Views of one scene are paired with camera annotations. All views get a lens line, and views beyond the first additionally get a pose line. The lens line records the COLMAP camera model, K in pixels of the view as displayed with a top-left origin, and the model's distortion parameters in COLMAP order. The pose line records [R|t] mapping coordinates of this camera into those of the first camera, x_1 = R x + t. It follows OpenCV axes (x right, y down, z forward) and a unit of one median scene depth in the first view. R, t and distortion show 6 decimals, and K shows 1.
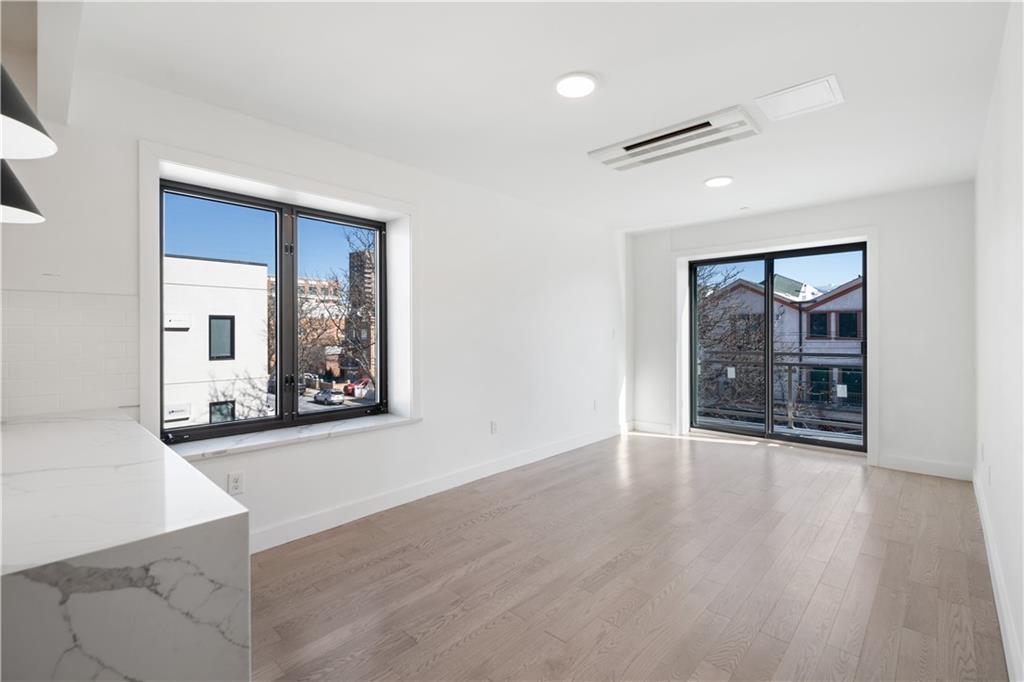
lens RADIAL K [[461.1, 0, 512.0], [0, 461.1, 341.0], [0, 0, 1]] dist [0.002448, 0.000589]
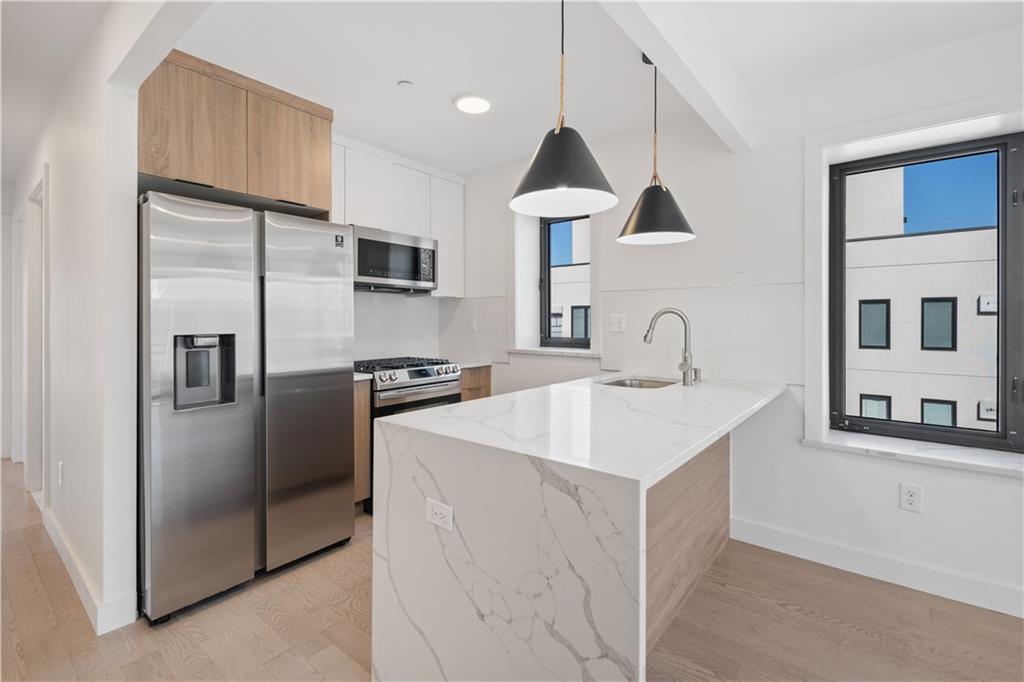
lens RADIAL K [[453.3, 0, 515.2], [0, 453.3, 318.5], [0, 0, 1]] dist [0.000773, -0.000027]
pose [[0.077413, -0.000180, -0.996999, 0.178982], [-0.016285, 0.999866, -0.001445, -0.004715], [0.996866, 0.016348, 0.077399, 0.223297]]
